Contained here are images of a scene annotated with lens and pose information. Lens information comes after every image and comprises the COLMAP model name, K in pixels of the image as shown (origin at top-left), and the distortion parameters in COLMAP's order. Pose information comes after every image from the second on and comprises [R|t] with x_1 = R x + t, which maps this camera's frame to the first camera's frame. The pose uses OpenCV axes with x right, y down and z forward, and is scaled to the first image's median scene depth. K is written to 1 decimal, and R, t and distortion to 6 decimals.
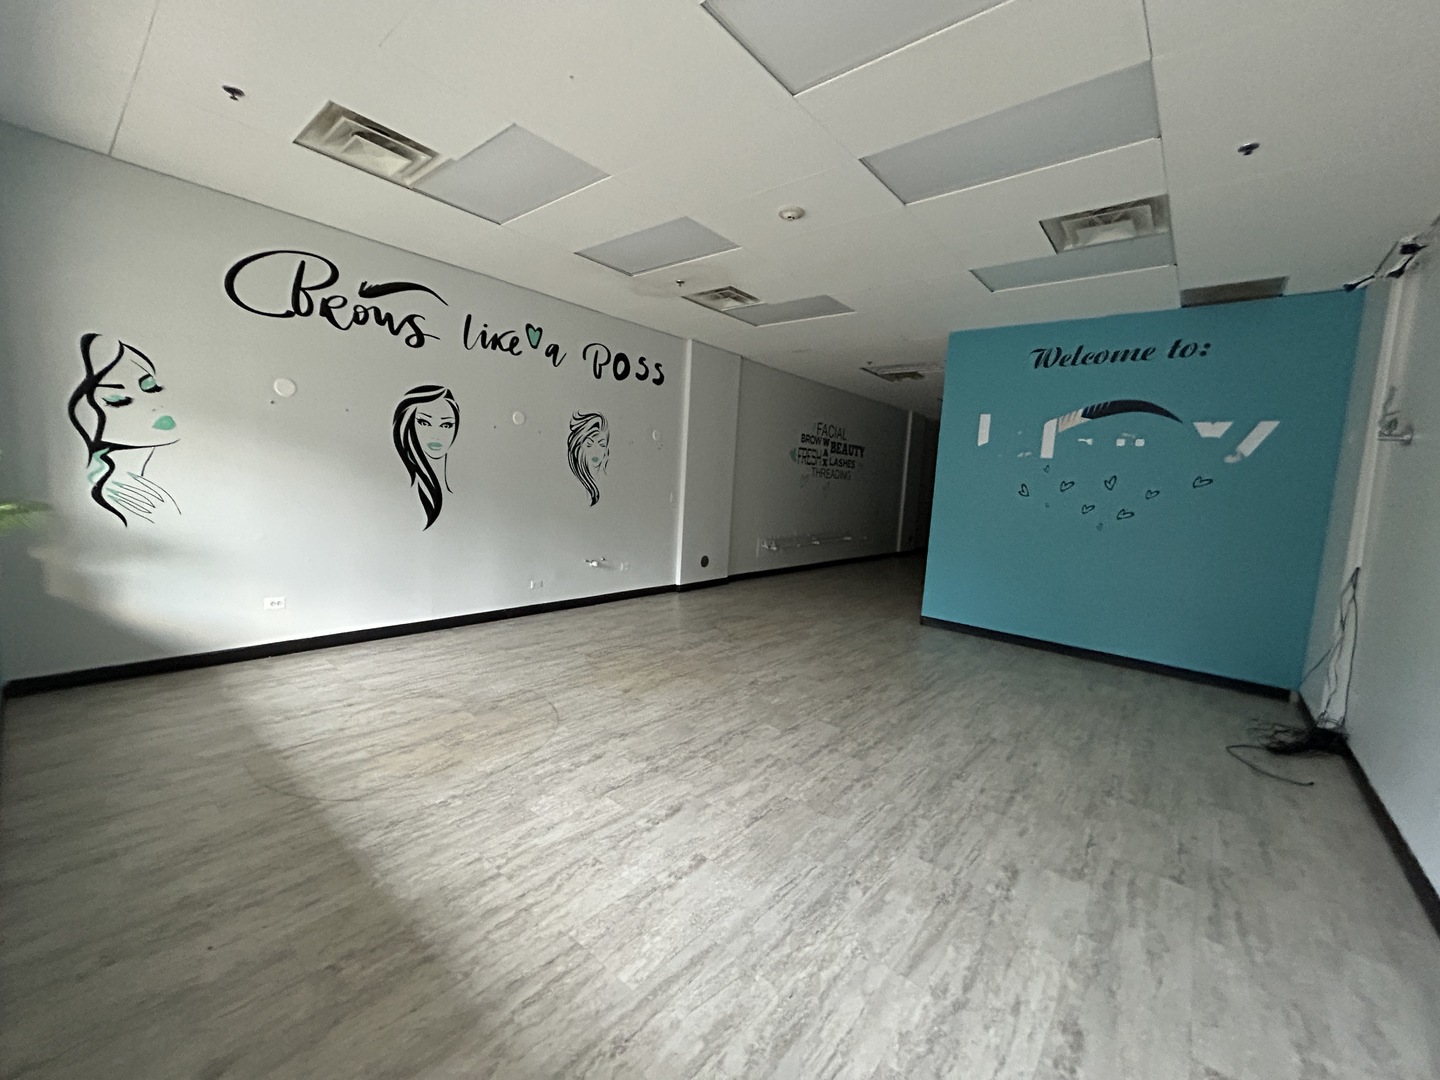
lens RADIAL K [[580.3, 0, 720.0], [0, 580.3, 540.0], [0, 0, 1]] dist [0.000429, 0.000217]
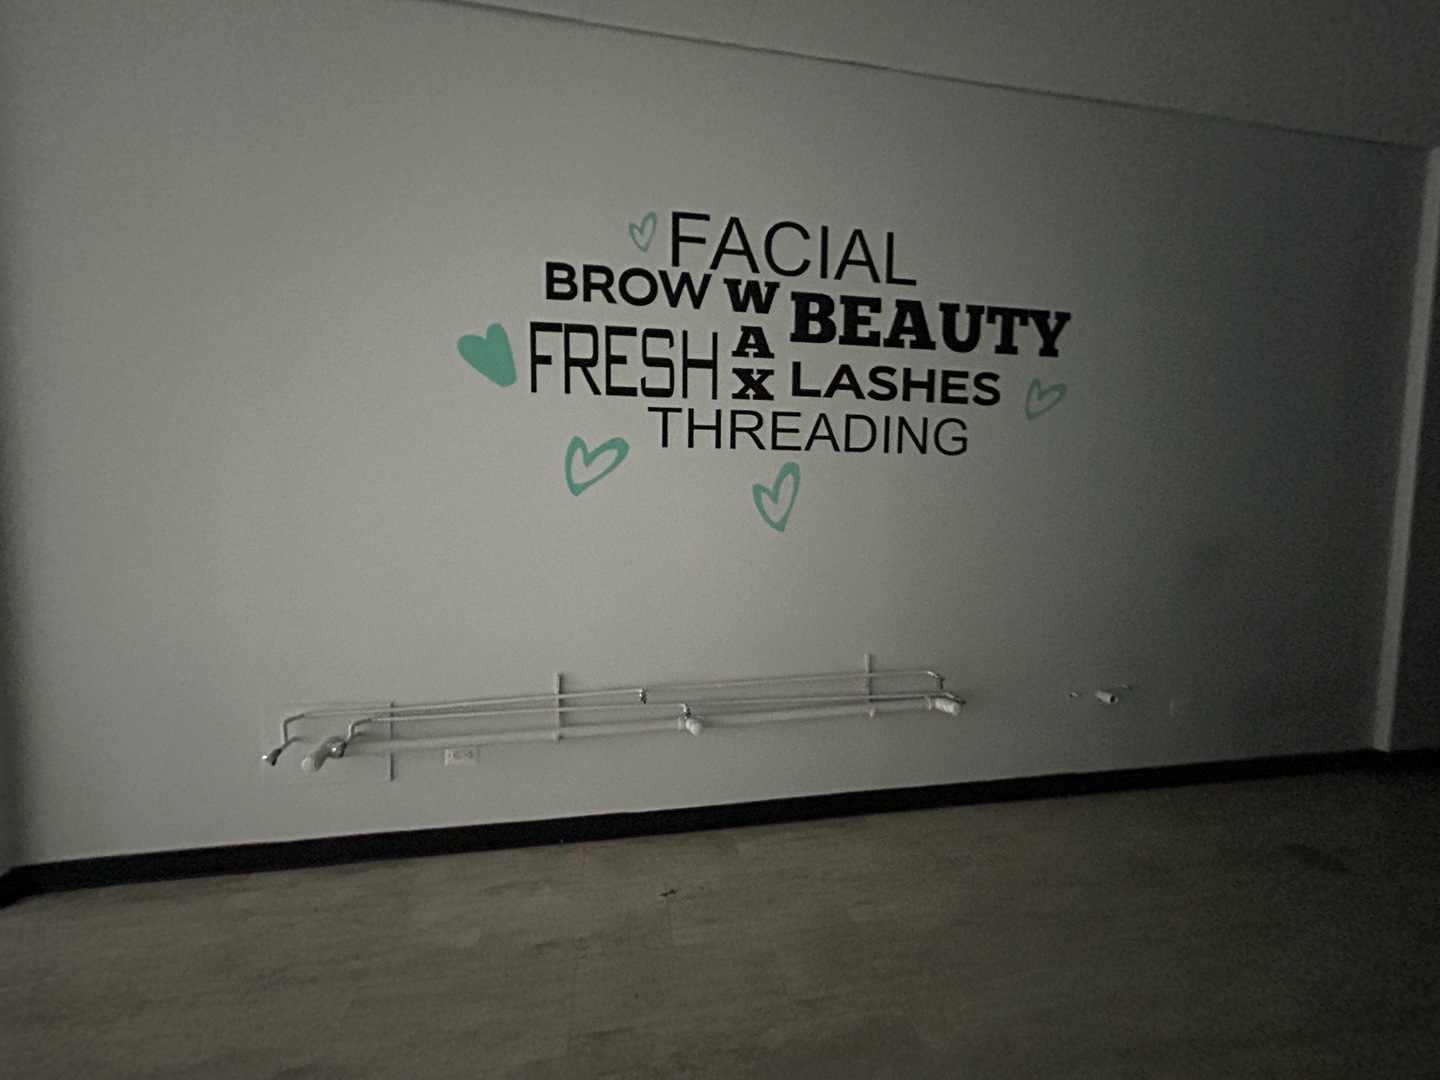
lens RADIAL K [[580.3, 0, 720.0], [0, 580.3, 540.0], [0, 0, 1]] dist [0.000429, 0.000217]
pose [[0.769692, -0.004211, -0.638401, 0.618157], [-0.033084, 0.998372, -0.046473, -0.115573], [0.637557, 0.056891, 0.768300, 1.576897]]
